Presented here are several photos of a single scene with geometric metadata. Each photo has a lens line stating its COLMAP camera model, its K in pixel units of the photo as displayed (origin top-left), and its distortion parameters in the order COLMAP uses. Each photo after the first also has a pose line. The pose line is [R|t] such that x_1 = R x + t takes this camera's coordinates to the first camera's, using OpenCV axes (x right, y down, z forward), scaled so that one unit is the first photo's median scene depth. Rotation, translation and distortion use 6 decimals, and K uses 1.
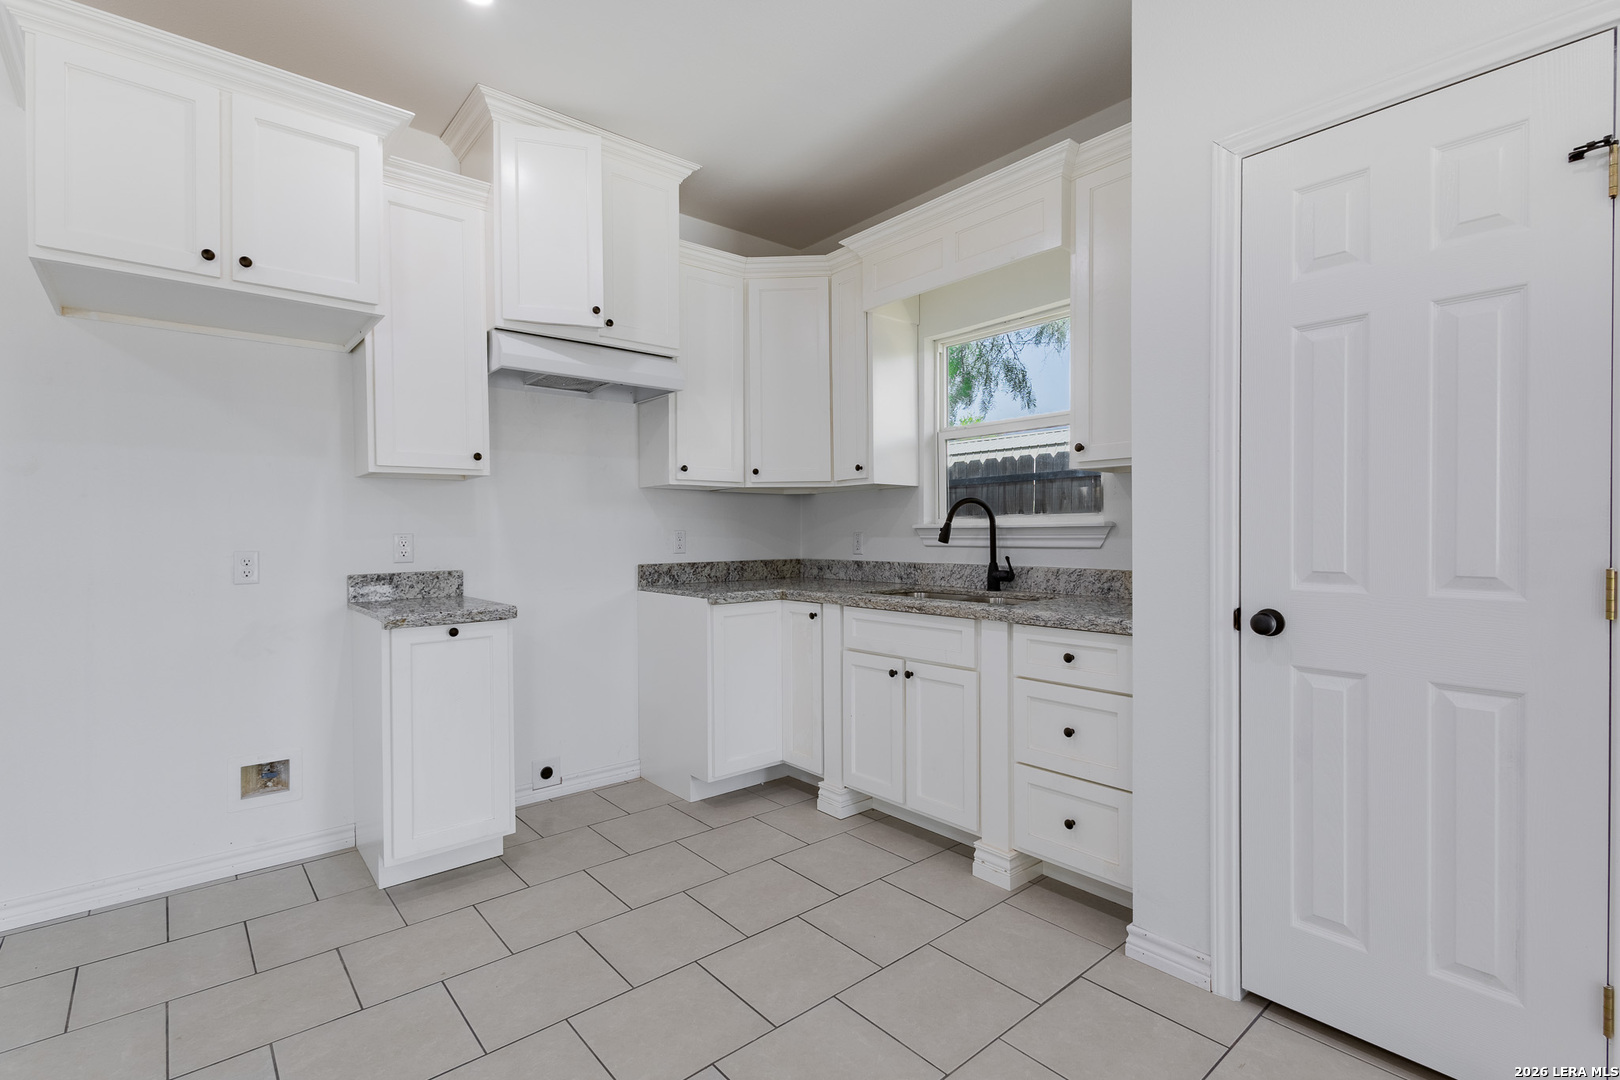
lens RADIAL K [[743.0, 0, 804.5], [0, 743.0, 543.1], [0, 0, 1]] dist [0.006364, 0.001104]
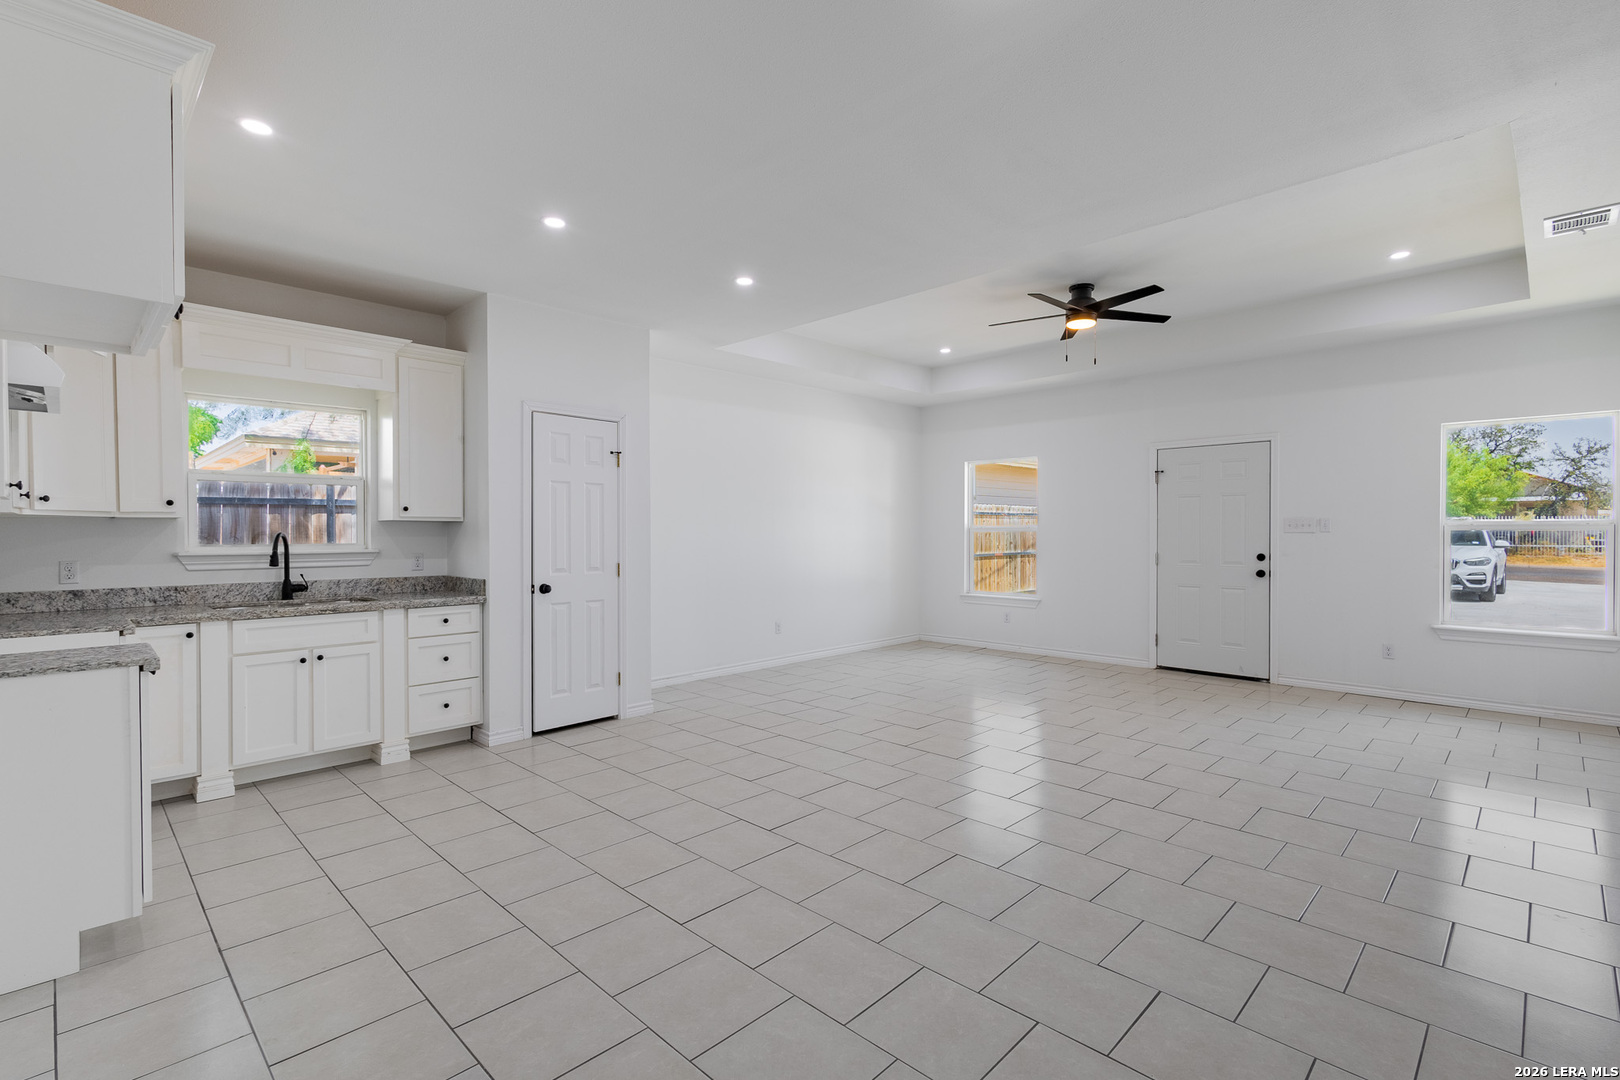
lens RADIAL K [[743.0, 0, 807.7], [0, 743.0, 538.5], [0, 0, 1]] dist [0.006364, 0.001104]
pose [[-0.081197, -0.002090, 0.996696, -1.211320], [0.016824, 0.999852, 0.003467, -0.038497], [-0.996556, 0.017050, -0.081150, 0.147098]]
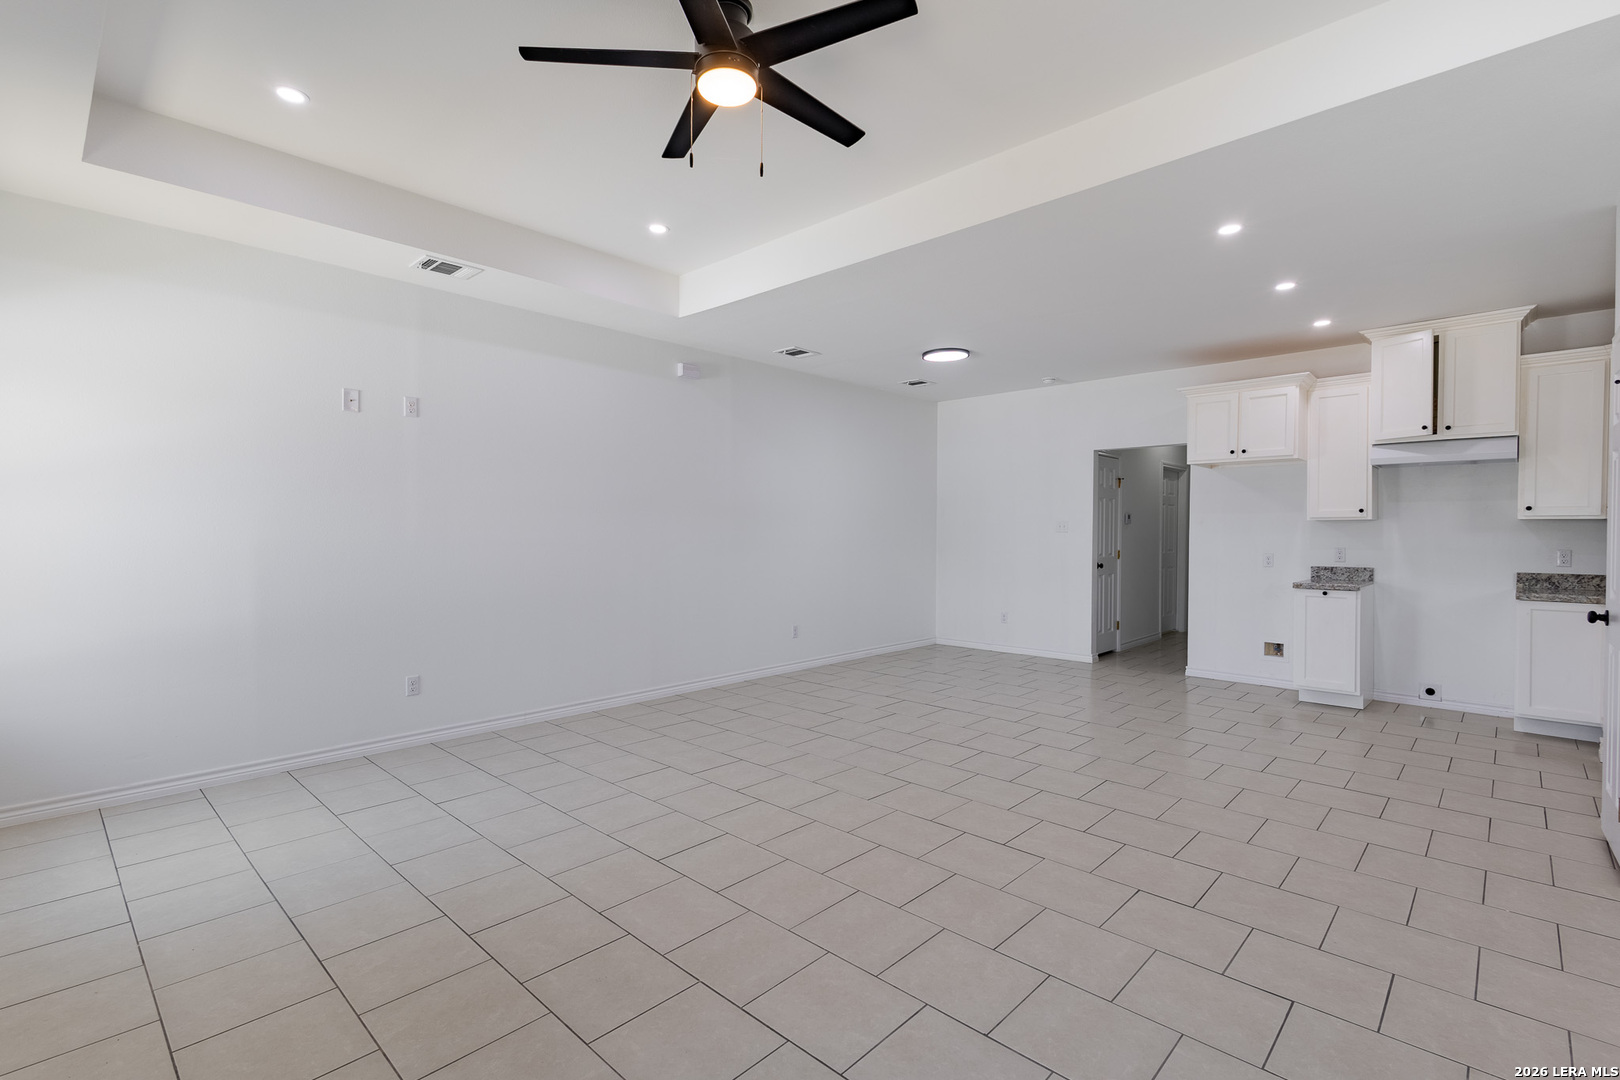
lens RADIAL K [[743.0, 0, 815.6], [0, 743.0, 532.7], [0, 0, 1]] dist [0.006364, 0.001104]
pose [[0.111025, 0.011244, -0.993754, 1.228685], [-0.017411, 0.999805, 0.009367, -0.044242], [0.993665, 0.016262, 0.111199, -0.601035]]
